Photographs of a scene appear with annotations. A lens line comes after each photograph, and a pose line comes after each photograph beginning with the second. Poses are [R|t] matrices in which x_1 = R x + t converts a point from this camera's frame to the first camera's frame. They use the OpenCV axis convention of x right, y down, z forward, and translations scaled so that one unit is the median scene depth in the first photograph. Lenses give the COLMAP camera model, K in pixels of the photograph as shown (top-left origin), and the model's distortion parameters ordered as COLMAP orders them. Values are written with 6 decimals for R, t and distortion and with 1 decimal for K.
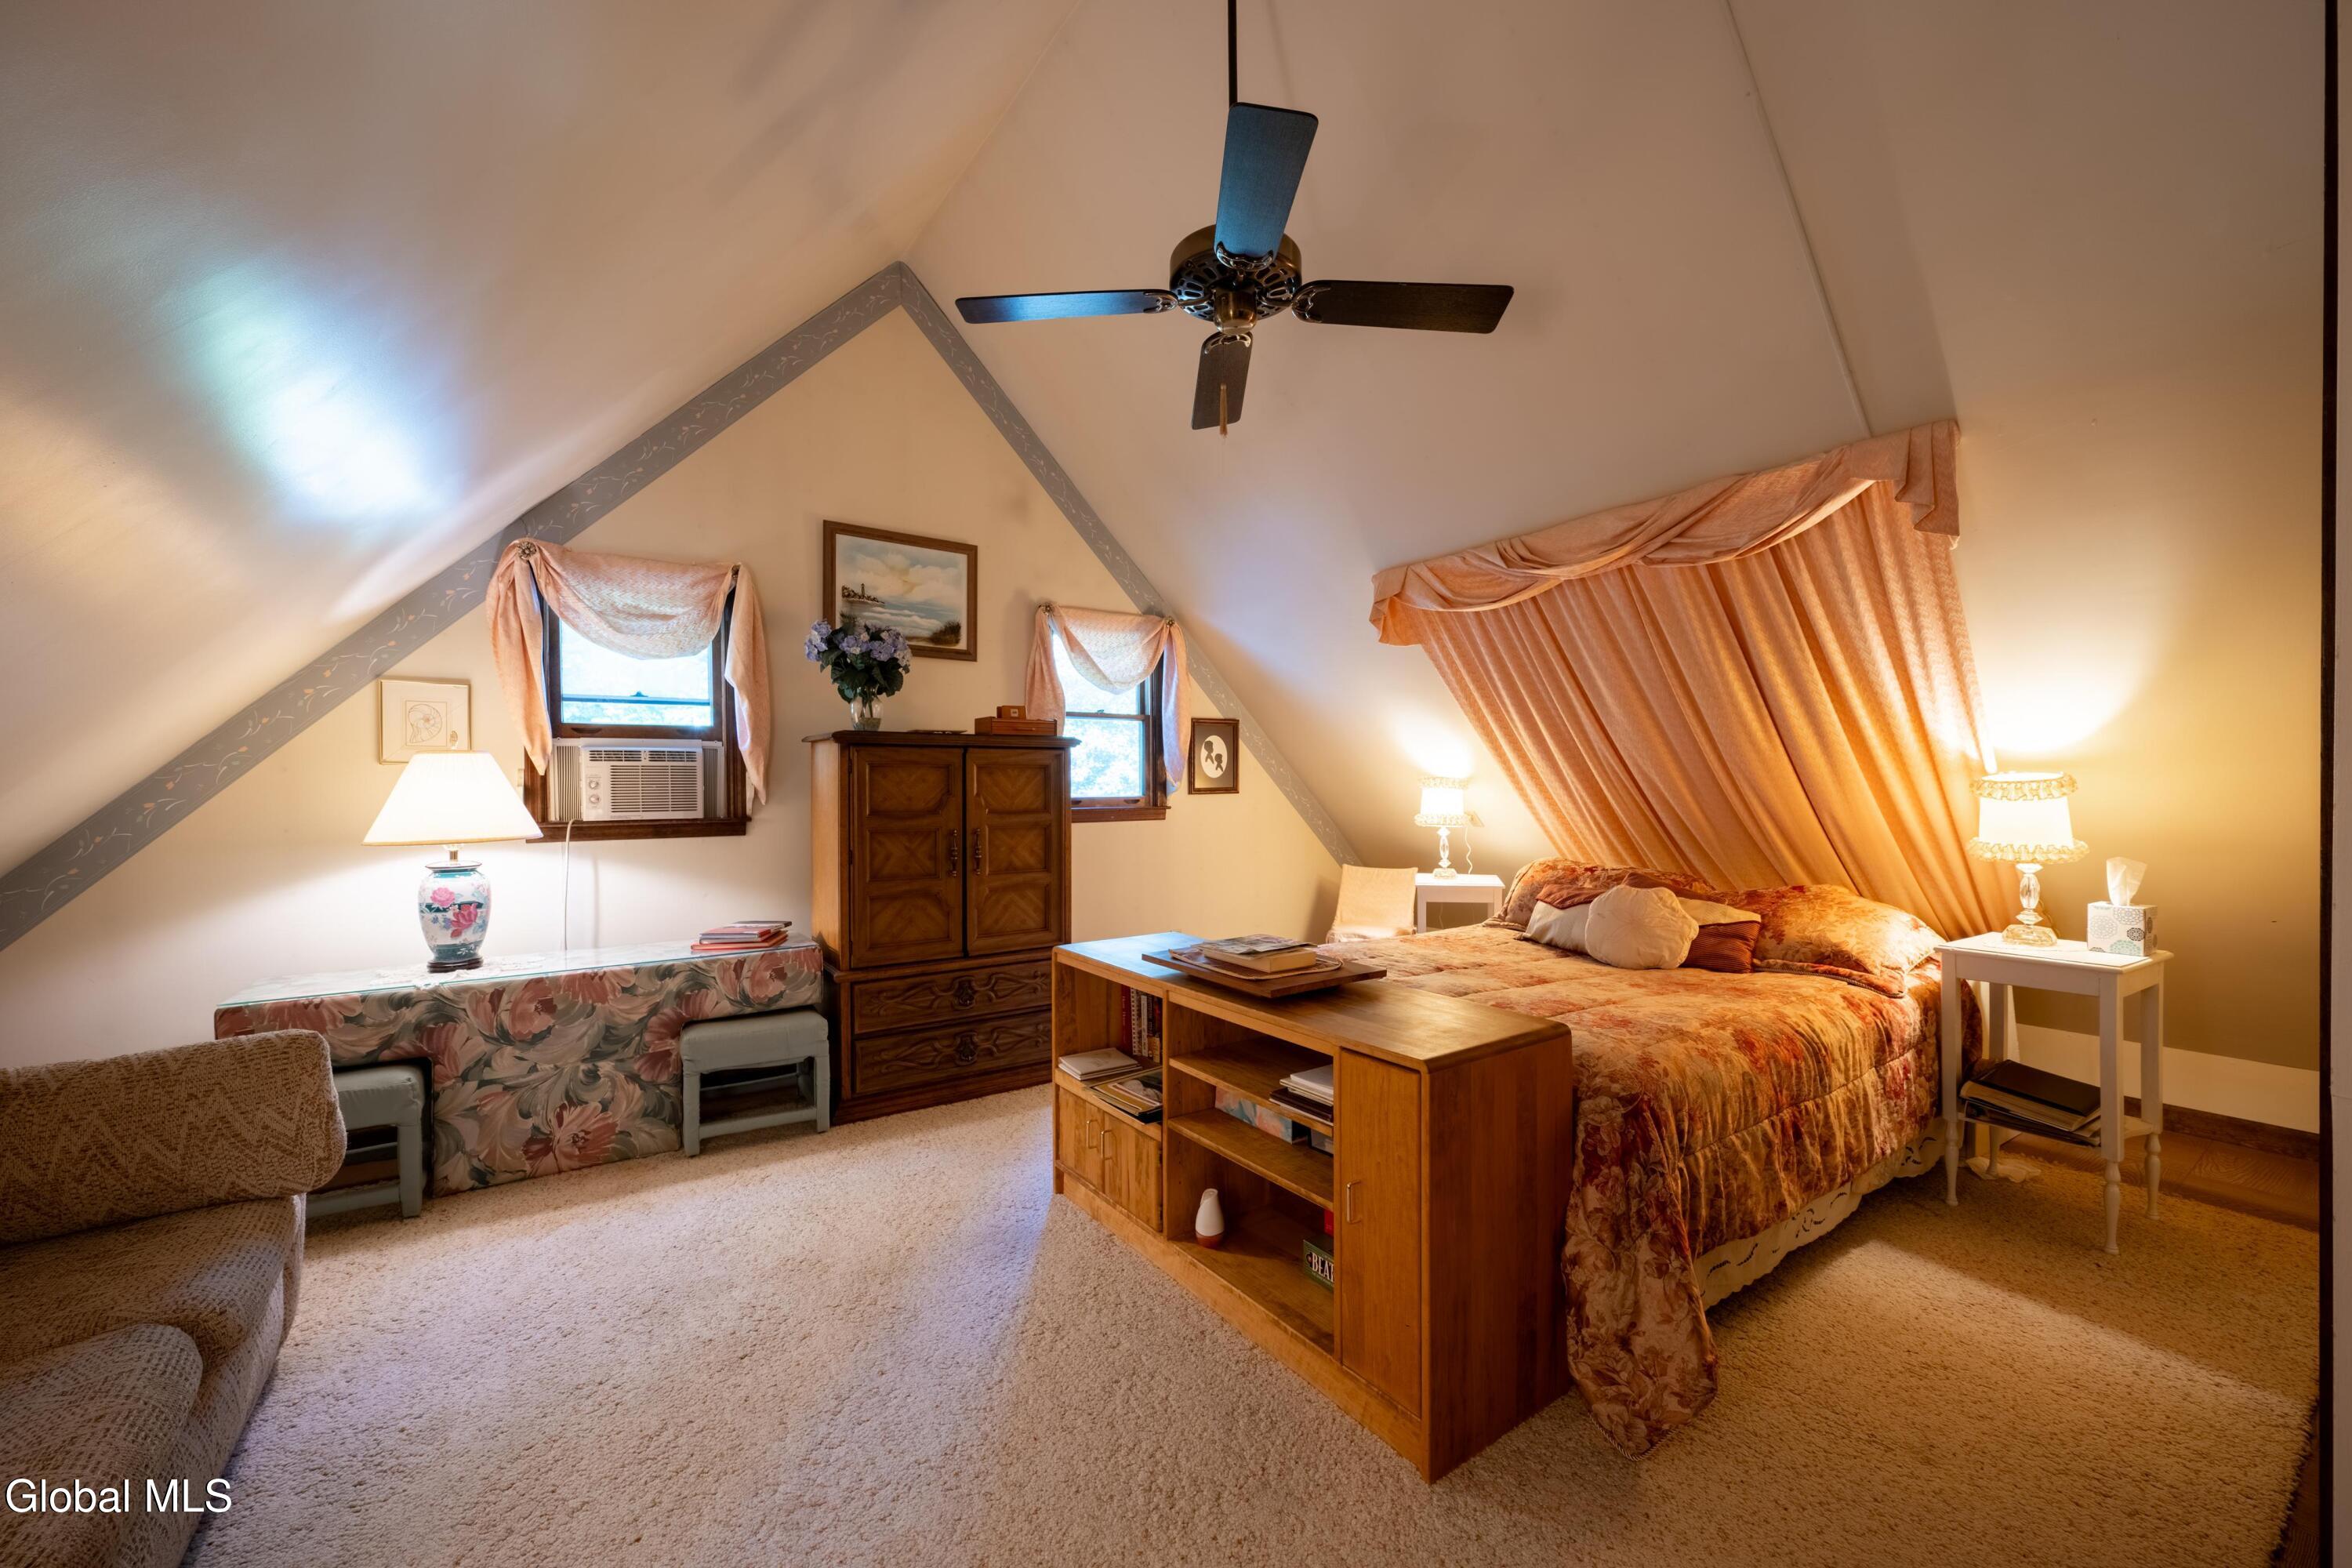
lens RADIAL K [[921.9, 0, 1176.0], [0, 921.9, 784.0], [0, 0, 1]] dist [-0.002176, -0.000289]
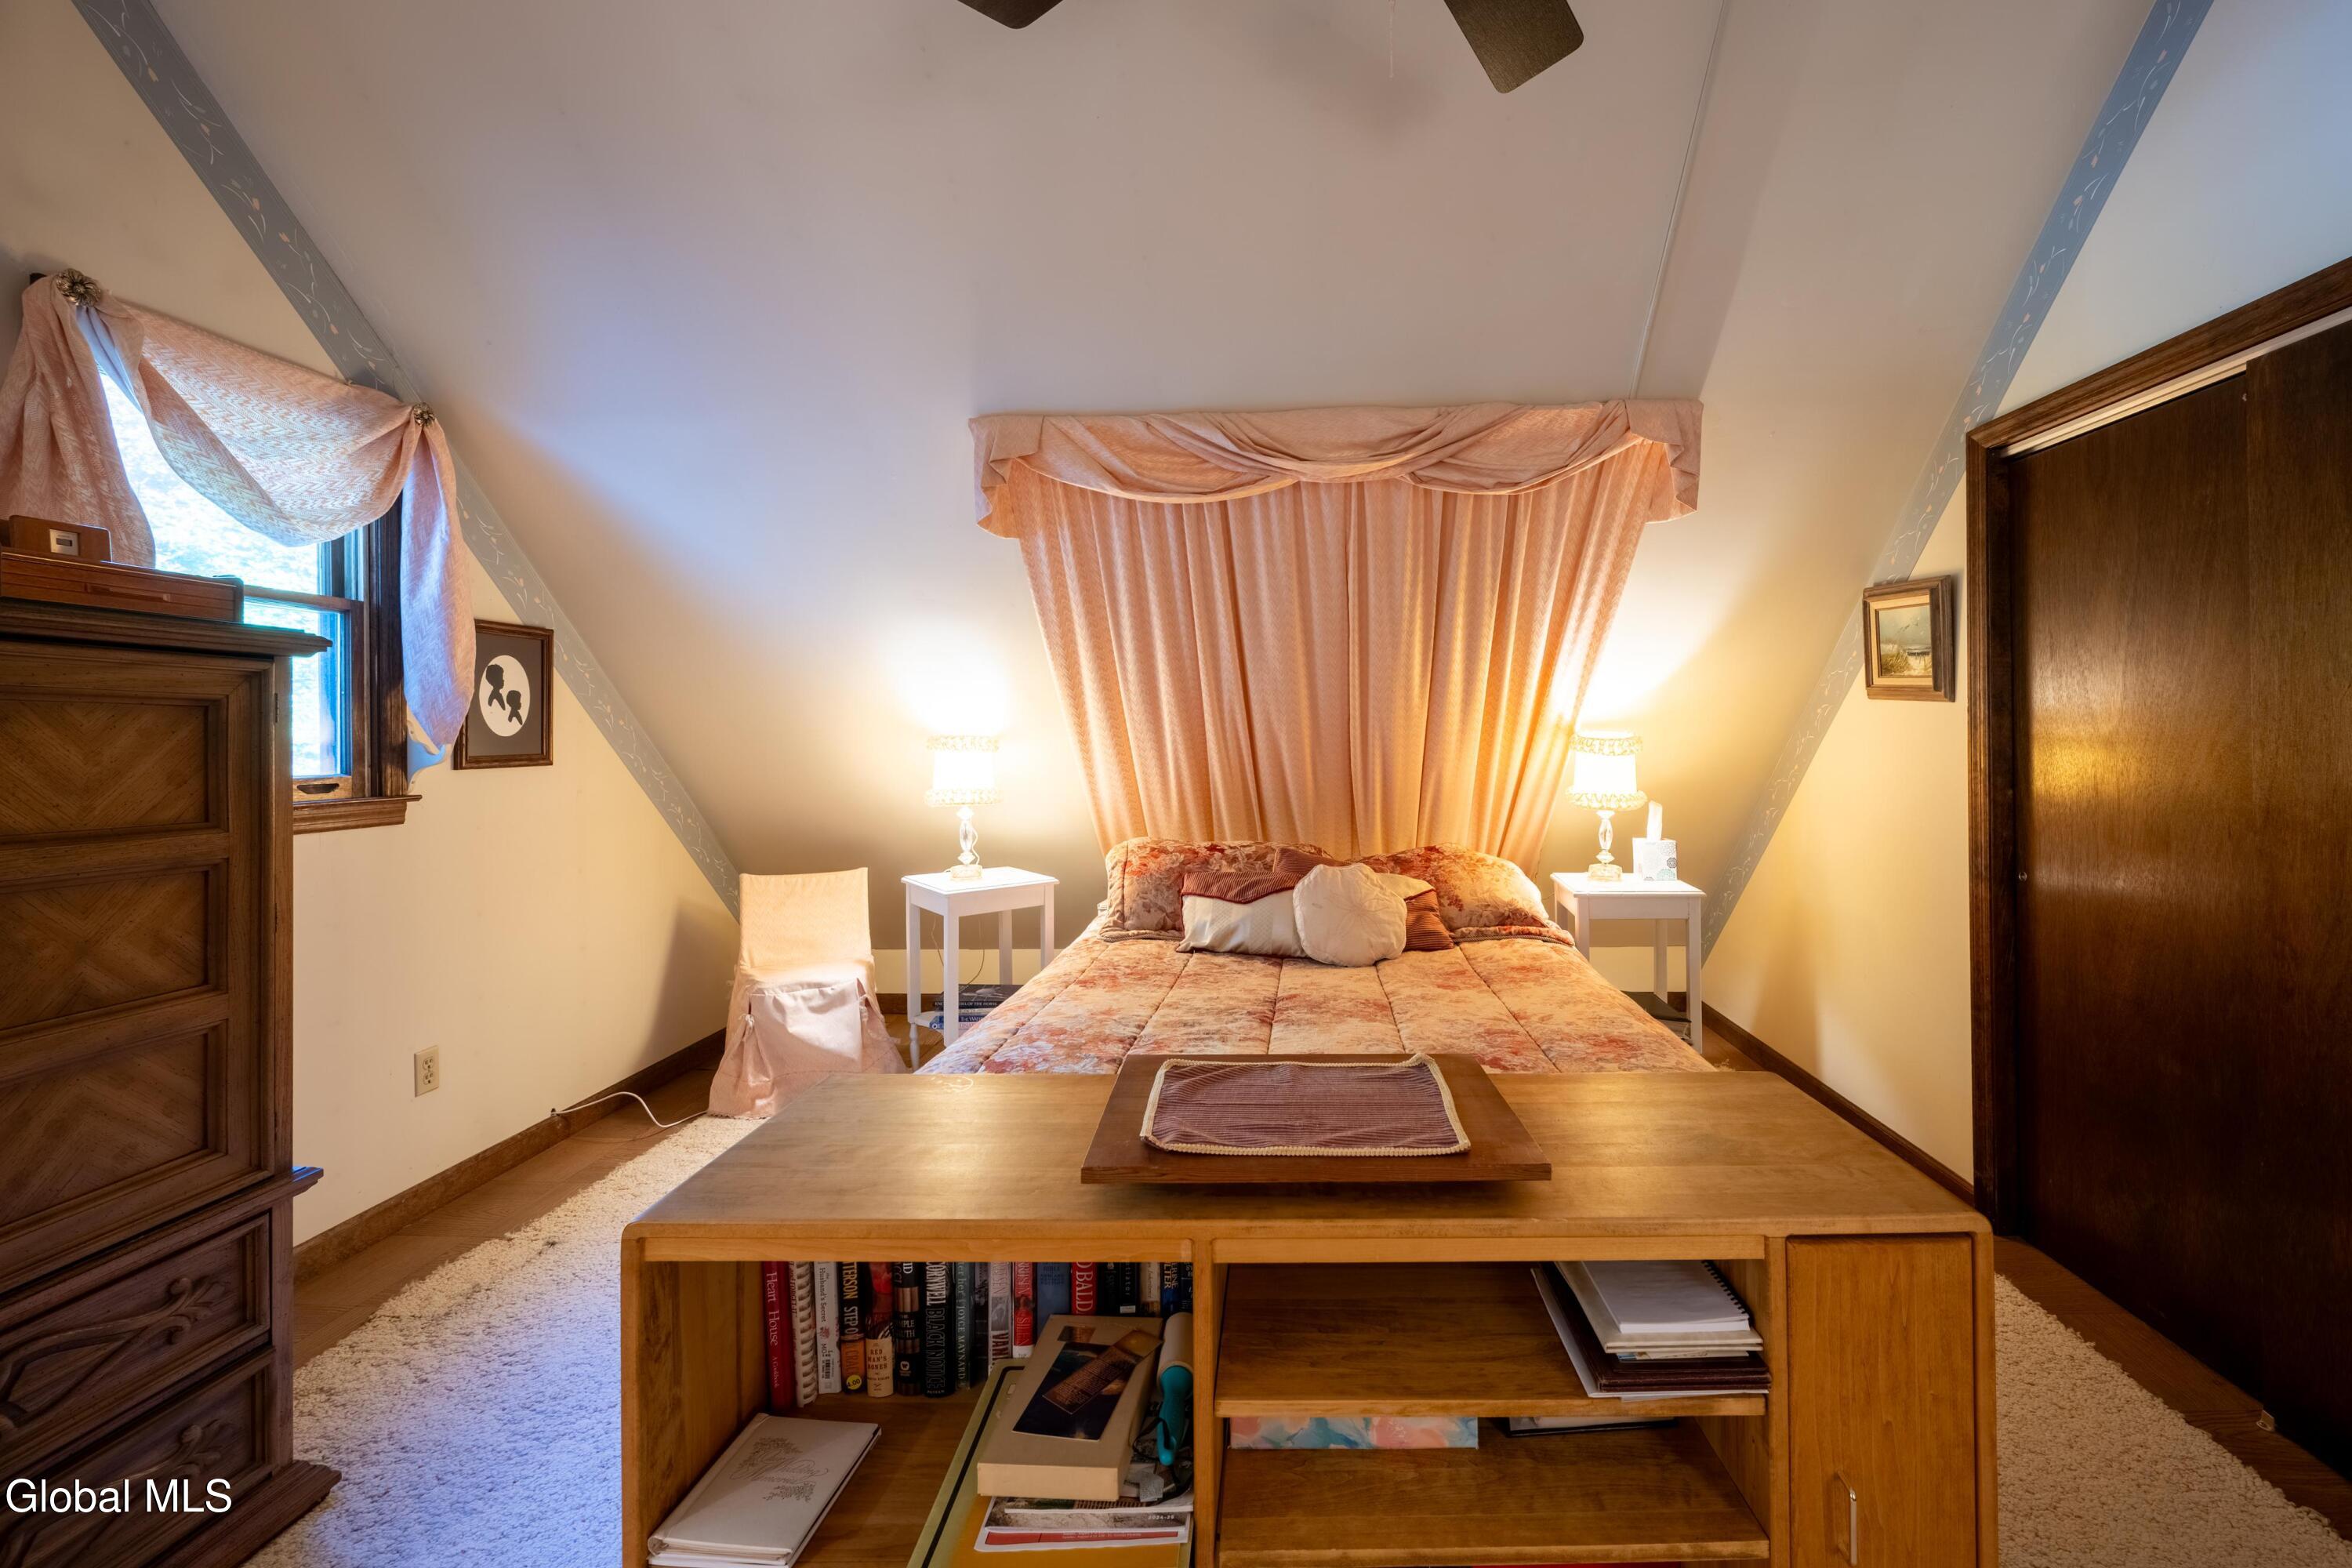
lens RADIAL K [[968.9, 0, 1175.8], [0, 968.9, 729.0], [0, 0, 1]] dist [-0.003122, -0.000591]
pose [[0.574308, 0.007773, 0.818602, -0.236996], [0.006490, 0.999880, -0.014047, -0.000981], [-0.818613, 0.013380, 0.574189, 0.473426]]
